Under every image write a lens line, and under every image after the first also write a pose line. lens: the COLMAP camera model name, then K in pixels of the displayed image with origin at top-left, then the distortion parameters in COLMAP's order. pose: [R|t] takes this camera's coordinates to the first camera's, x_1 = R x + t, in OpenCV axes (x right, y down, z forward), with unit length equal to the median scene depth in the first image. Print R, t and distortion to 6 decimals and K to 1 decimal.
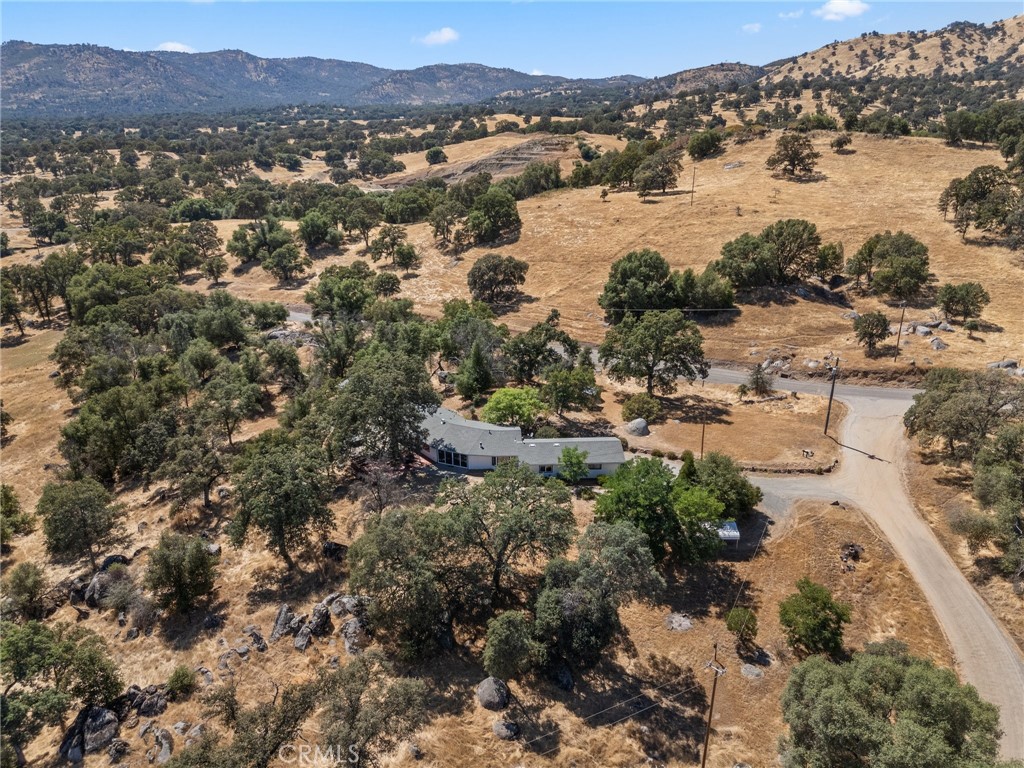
lens RADIAL K [[759.8, 0, 512.0], [0, 759.8, 384.0], [0, 0, 1]] dist [0.091821, -0.094152]
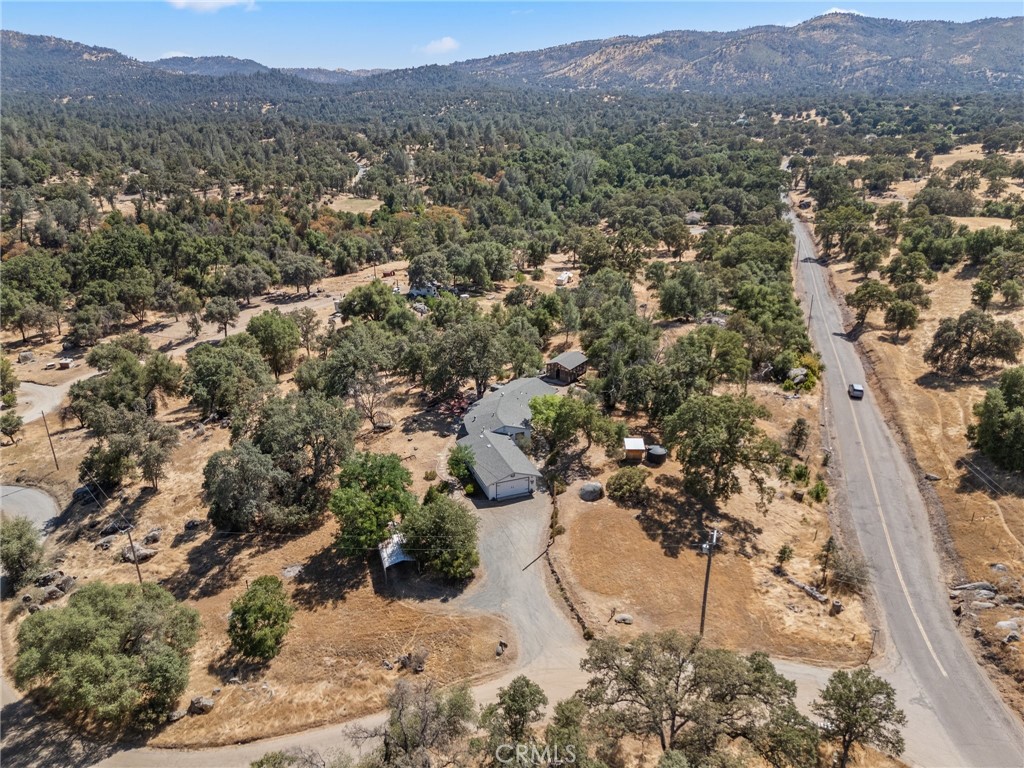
lens RADIAL K [[756.9, 0, 512.0], [0, 756.9, 384.0], [0, 0, 1]] dist [0.054191, -0.036827]
pose [[0.304909, 0.362173, -0.880830, 0.780434], [-0.330989, 0.907517, 0.258570, -0.225442], [0.893016, 0.212705, 0.396585, 0.494133]]
